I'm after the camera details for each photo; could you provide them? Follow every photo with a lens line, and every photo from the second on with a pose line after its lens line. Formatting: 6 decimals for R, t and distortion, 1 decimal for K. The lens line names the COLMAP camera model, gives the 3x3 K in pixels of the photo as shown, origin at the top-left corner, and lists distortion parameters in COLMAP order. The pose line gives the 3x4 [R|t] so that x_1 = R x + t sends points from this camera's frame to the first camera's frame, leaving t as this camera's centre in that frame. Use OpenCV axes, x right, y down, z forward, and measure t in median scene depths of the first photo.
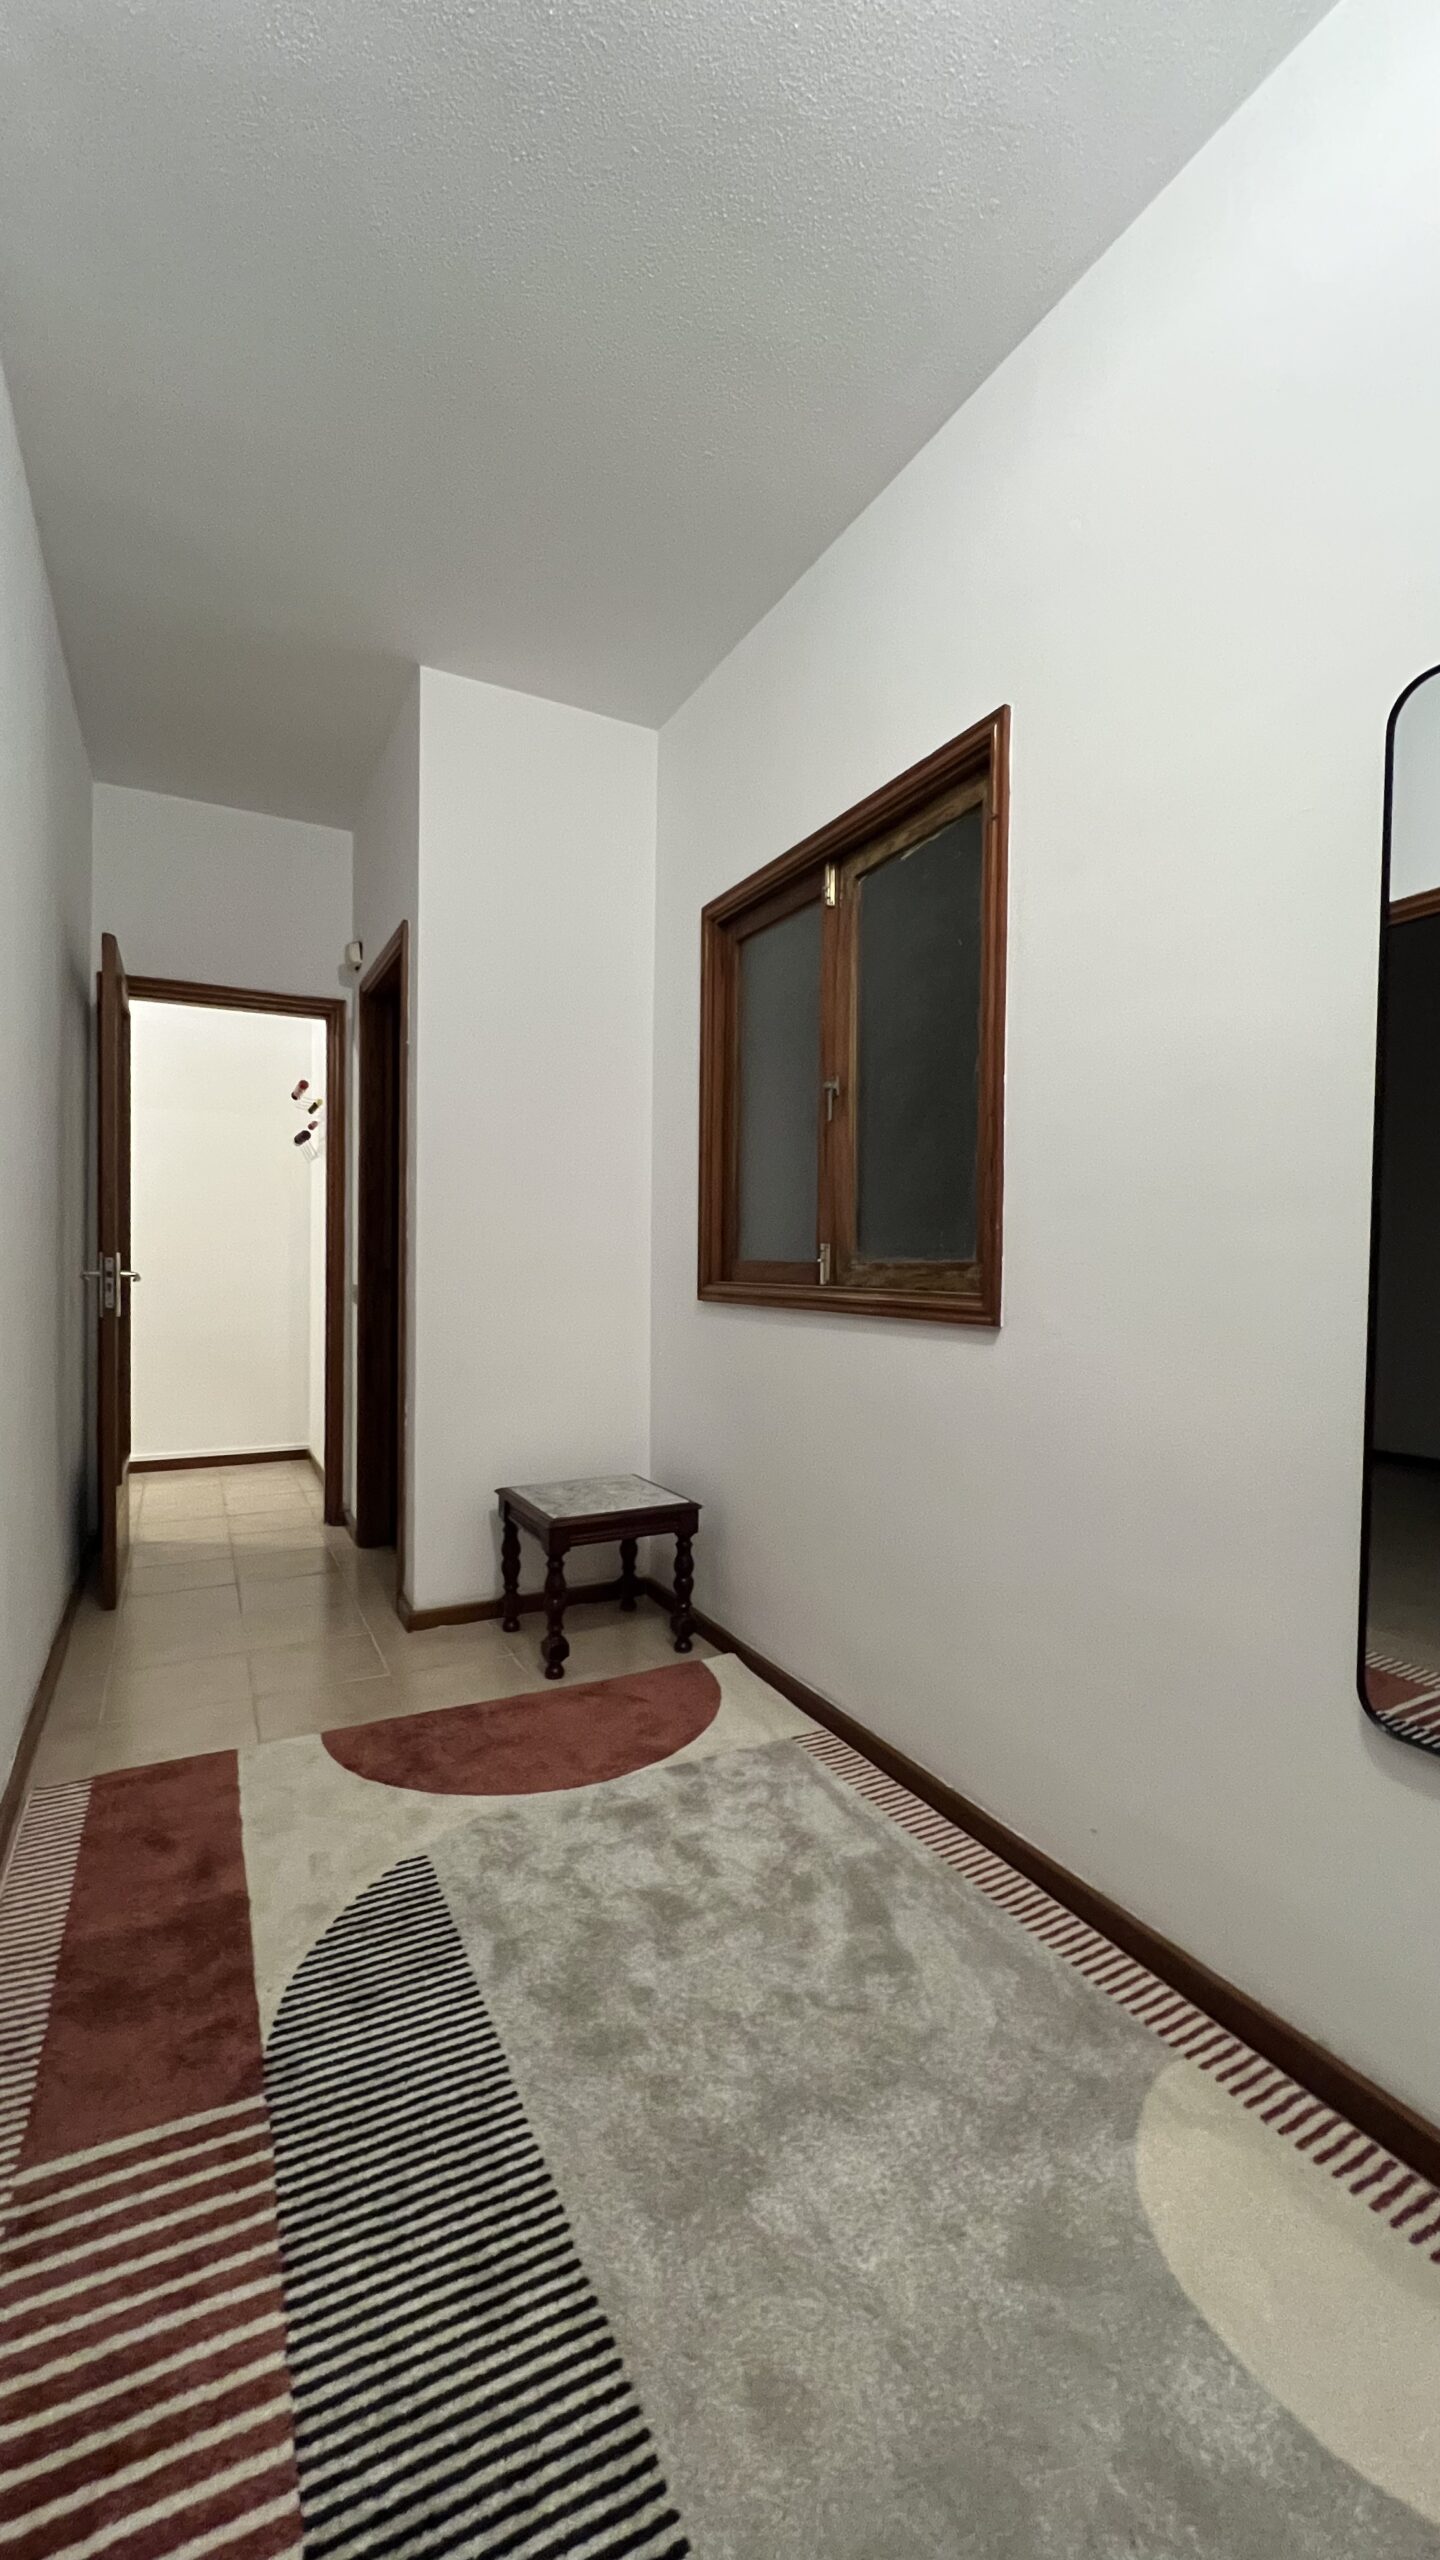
lens RADIAL K [[1037.9, 0, 704.2], [0, 1037.9, 1265.8], [0, 0, 1]] dist [-0.001626, -0.000397]
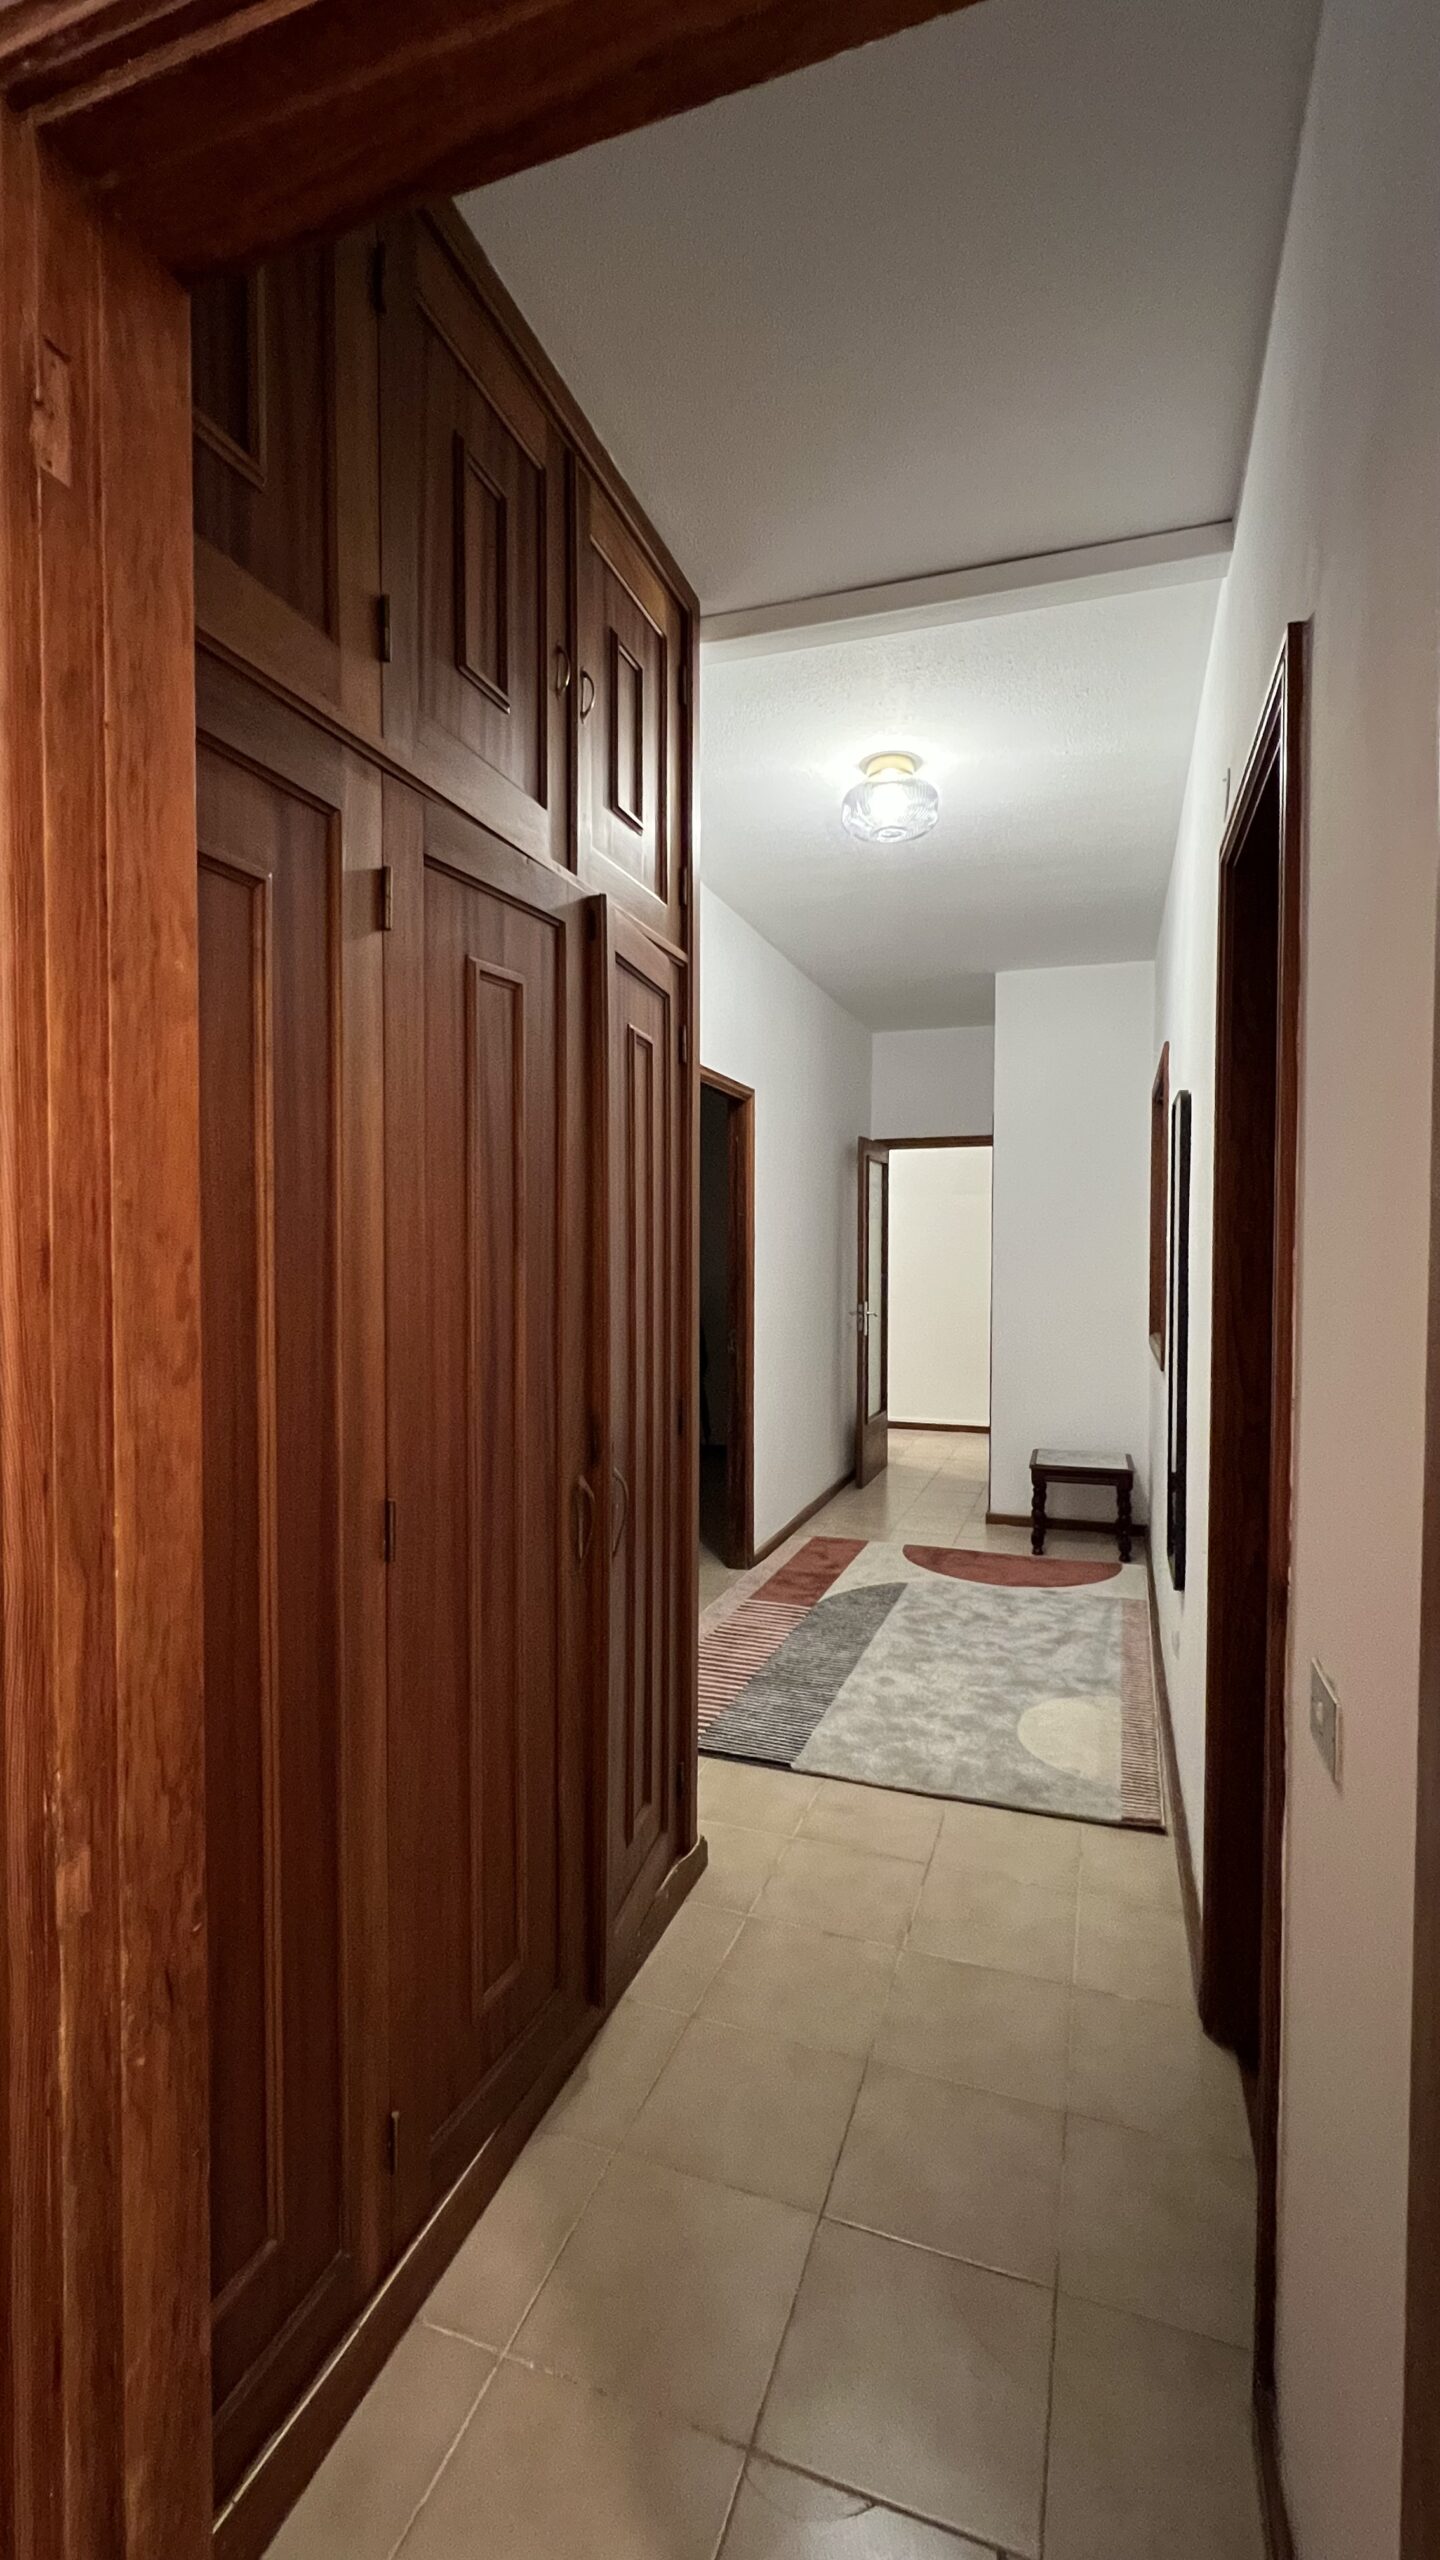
lens RADIAL K [[1096.0, 0, 723.1], [0, 1096.0, 1279.0], [0, 0, 1]] dist [-0.000497, -0.000010]
pose [[0.690317, 0.013373, -0.723383, 1.241853], [0.000633, 0.999818, 0.019088, -0.168179], [0.723506, -0.013635, 0.690183, -1.016017]]
